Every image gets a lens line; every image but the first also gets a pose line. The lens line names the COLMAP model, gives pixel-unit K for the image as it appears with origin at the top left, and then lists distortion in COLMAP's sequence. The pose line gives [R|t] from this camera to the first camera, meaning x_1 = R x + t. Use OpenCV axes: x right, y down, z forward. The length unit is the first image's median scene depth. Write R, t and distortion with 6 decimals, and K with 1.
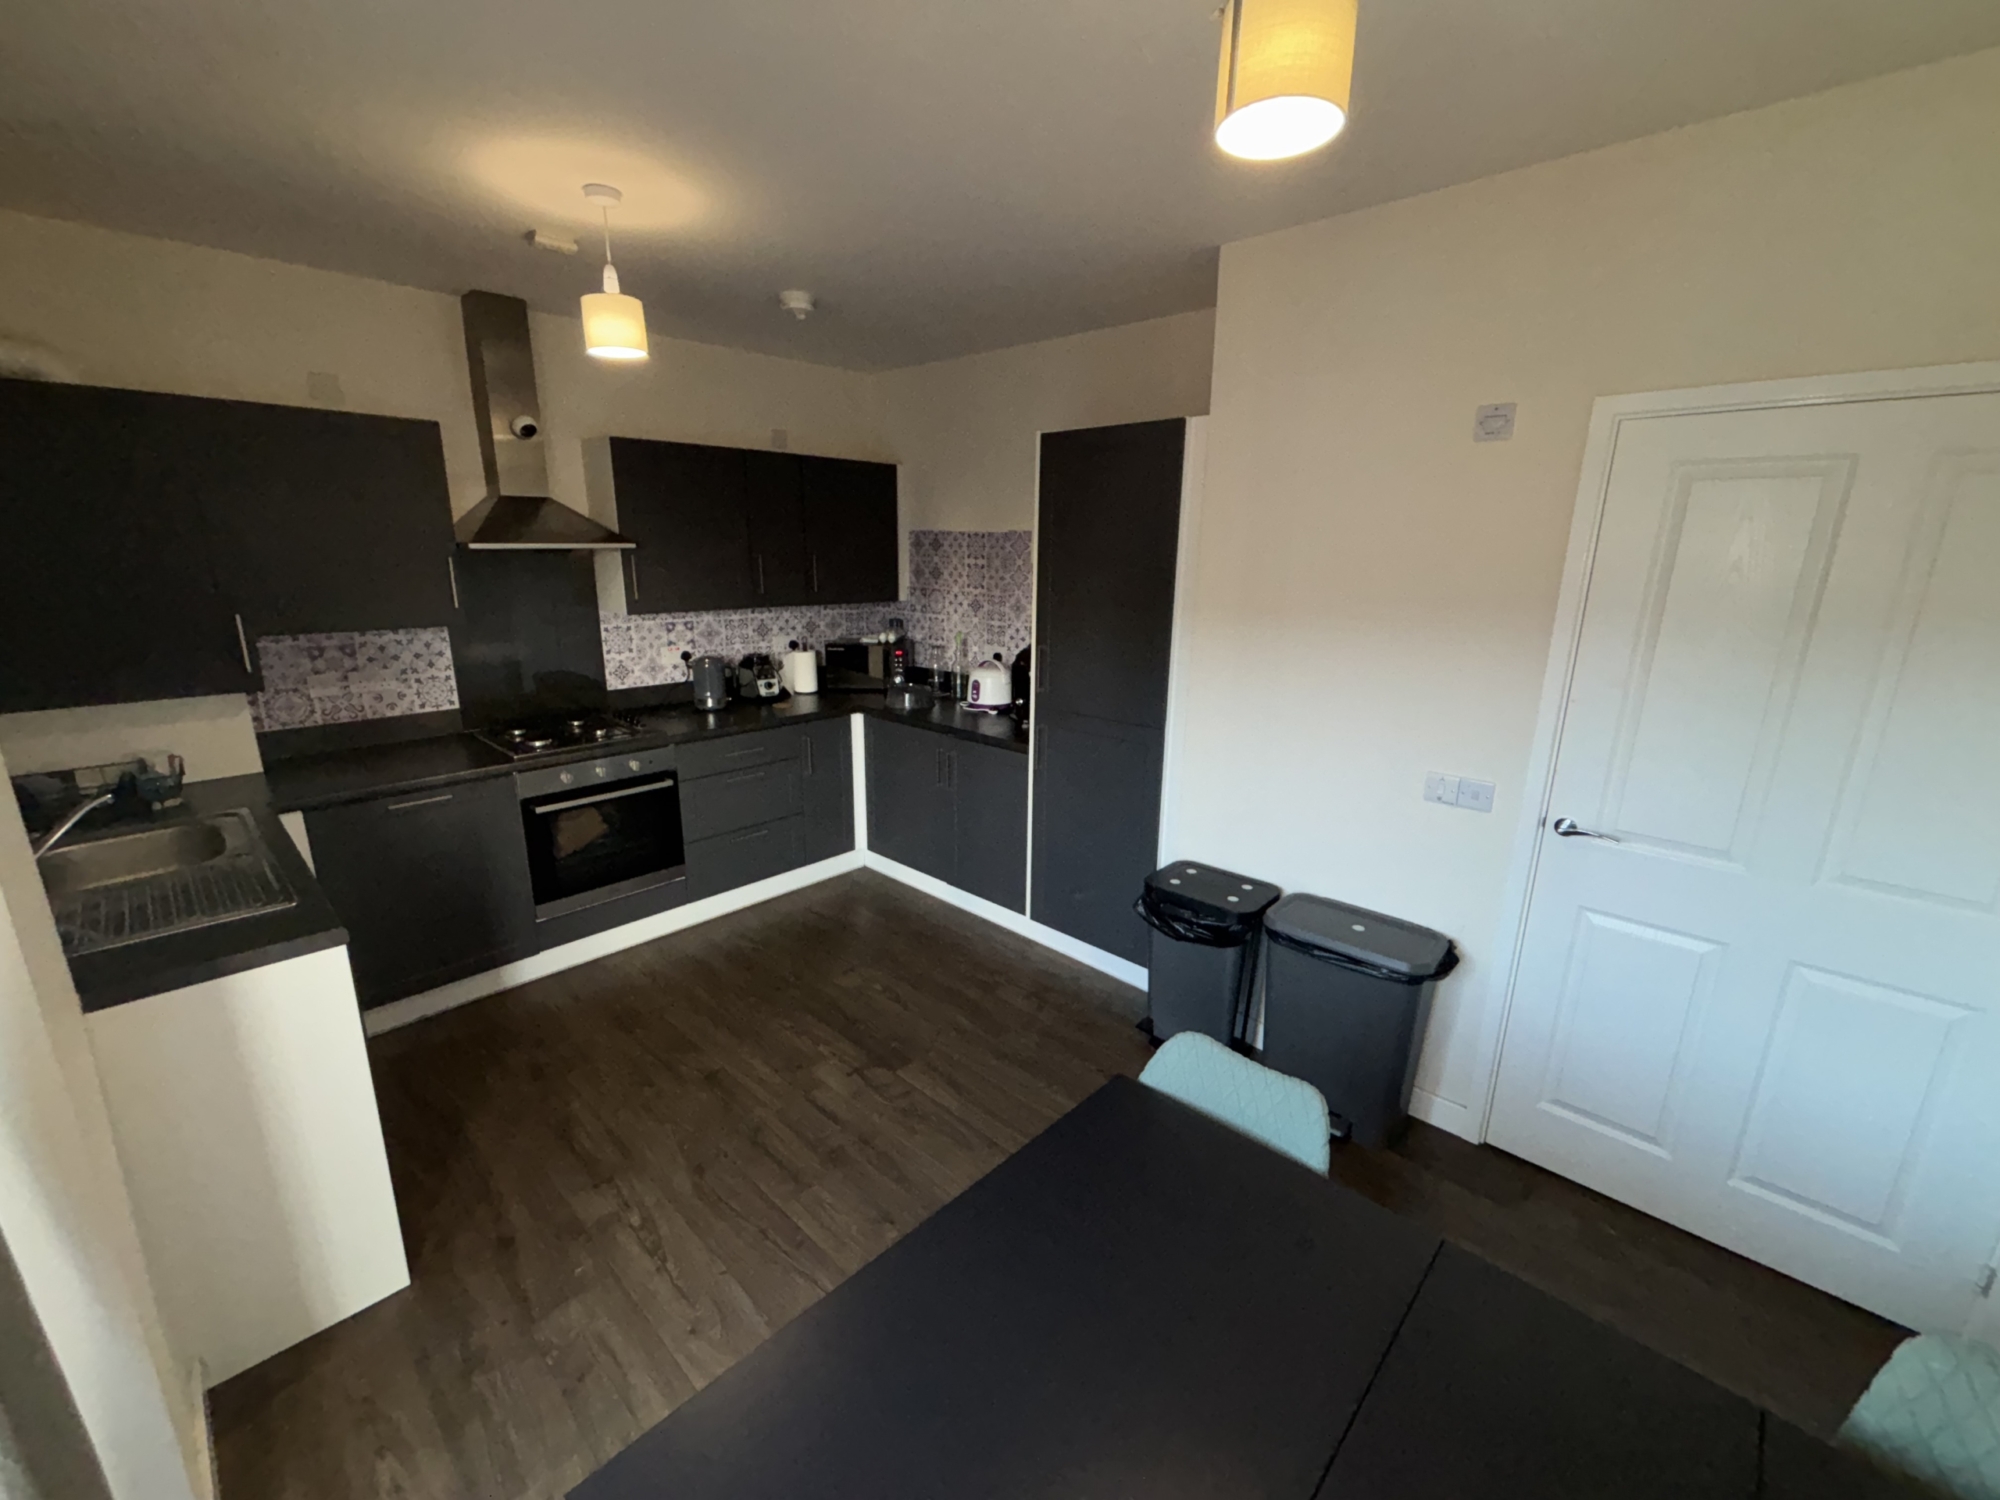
lens RADIAL K [[805.0, 0, 1000.0], [0, 805.0, 750.0], [0, 0, 1]] dist [-0.022756, -0.000022]
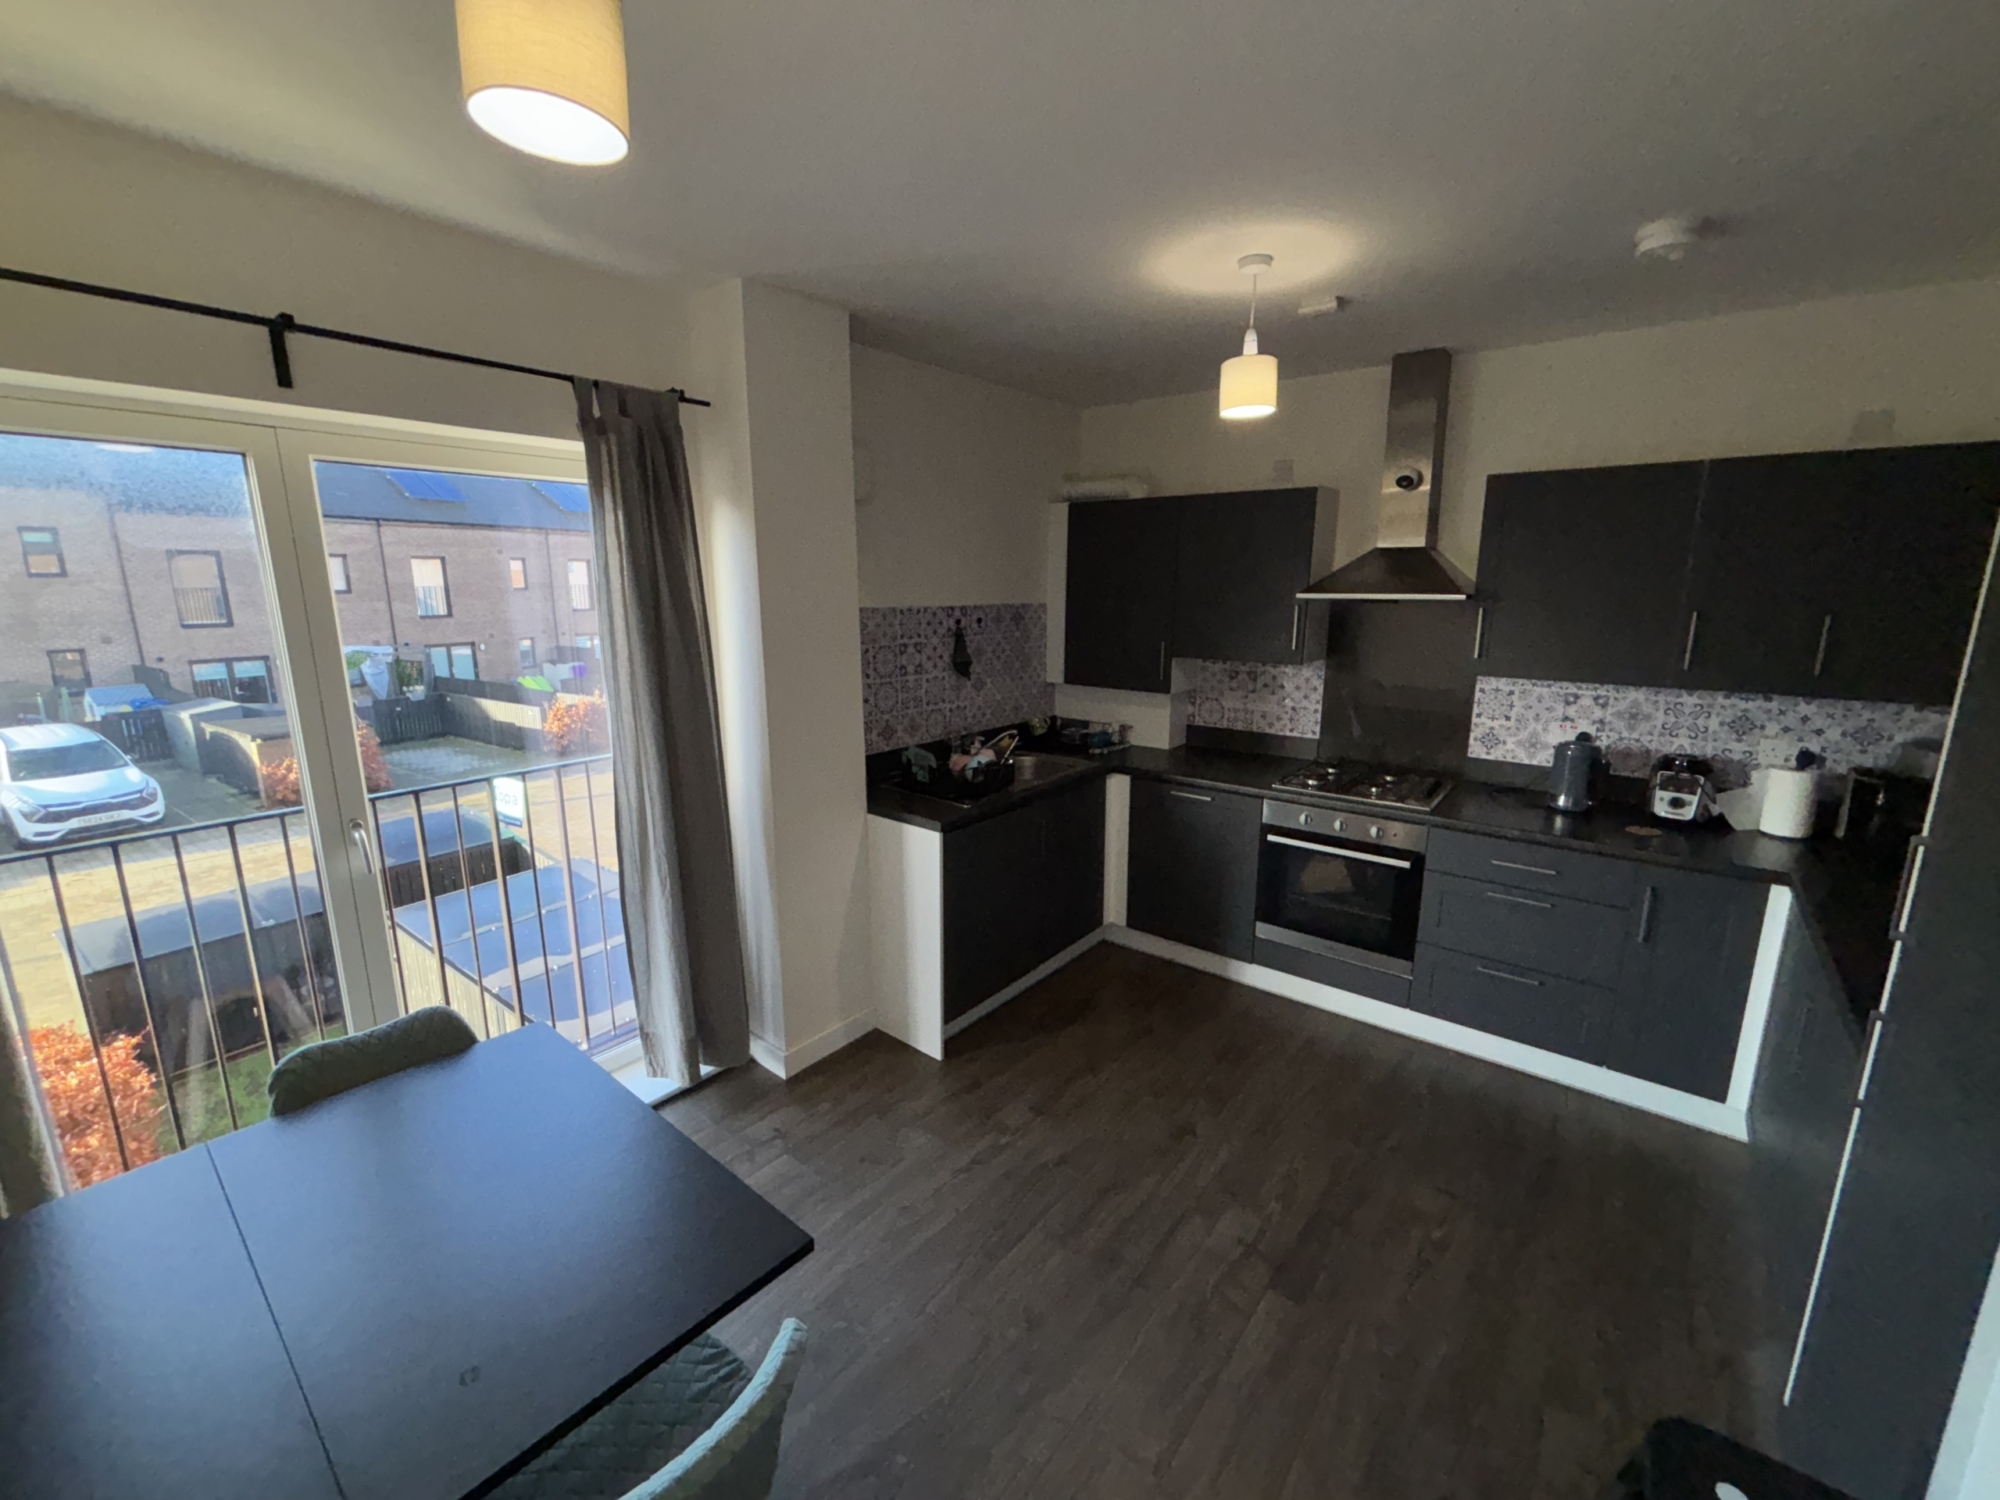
lens RADIAL K [[806.1, 0, 998.9], [0, 806.1, 746.9], [0, 0, 1]] dist [0.011533, -0.000282]
pose [[0.079016, 0.186924, -0.979191, 0.396137], [-0.249836, 0.954628, 0.162074, -0.113852], [0.965059, 0.231831, 0.122132, 0.432313]]
